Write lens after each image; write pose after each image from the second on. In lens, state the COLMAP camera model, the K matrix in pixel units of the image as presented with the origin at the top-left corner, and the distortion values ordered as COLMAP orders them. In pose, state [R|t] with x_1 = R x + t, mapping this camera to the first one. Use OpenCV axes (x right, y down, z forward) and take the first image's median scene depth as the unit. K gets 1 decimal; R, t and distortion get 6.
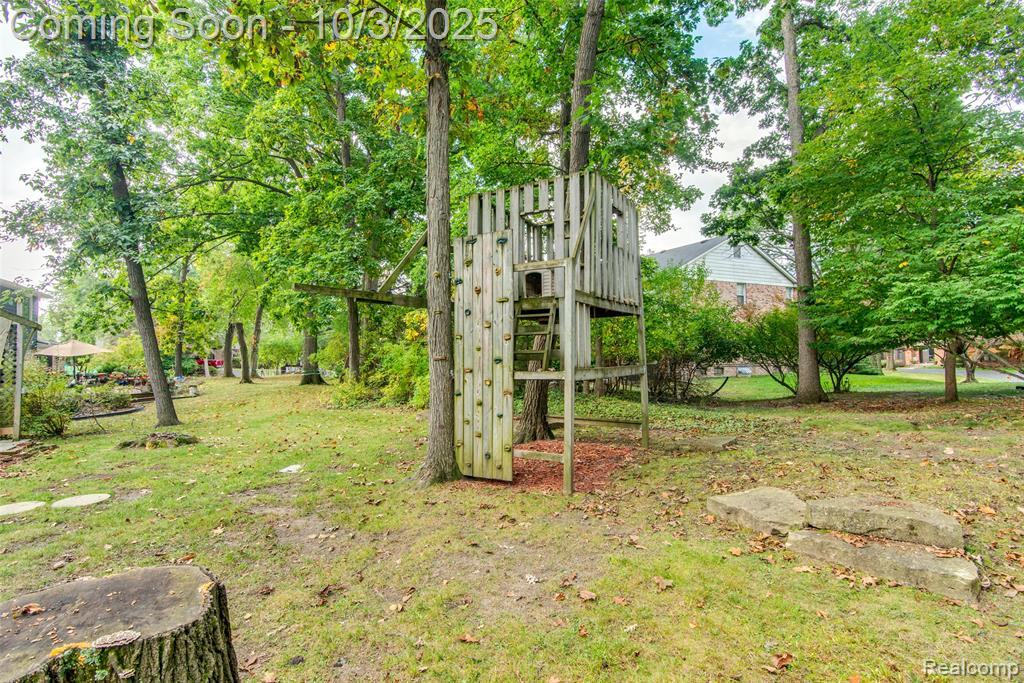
lens RADIAL K [[512.0, 0, 512.0], [0, 512.0, 341.5], [0, 0, 1]] dist [0.000465, 0.000180]
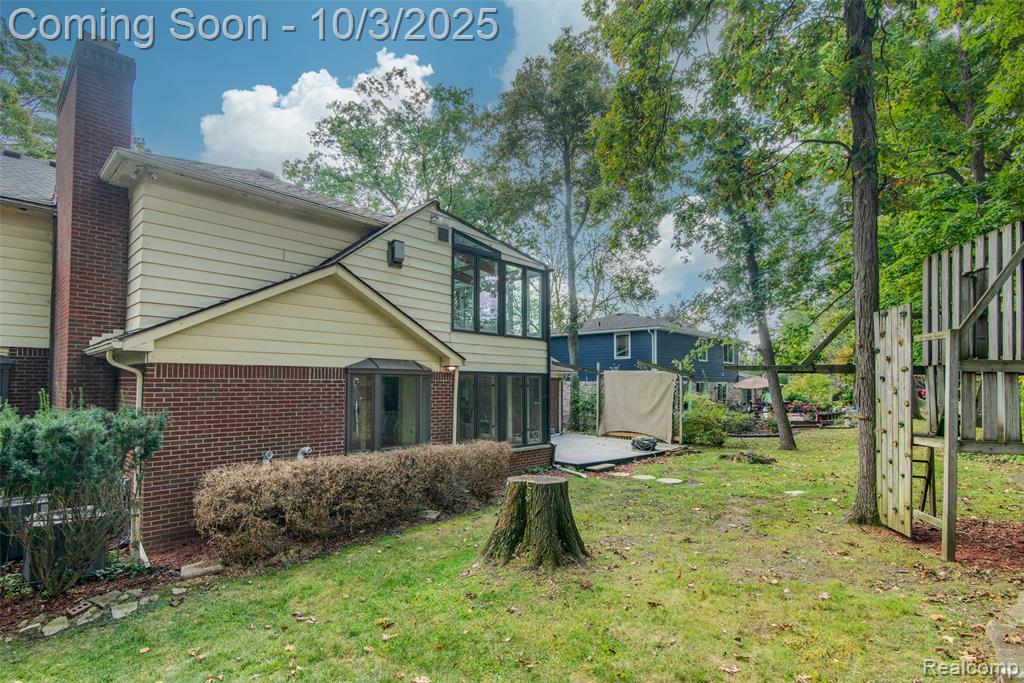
lens RADIAL K [[533.9, 0, 509.3], [0, 533.9, 353.0], [0, 0, 1]] dist [-0.000524, -0.000171]
pose [[0.343148, -0.031964, -0.938737, 0.739246], [0.009793, 0.999488, -0.030453, -0.086212], [0.939230, 0.001257, 0.343285, -0.172492]]
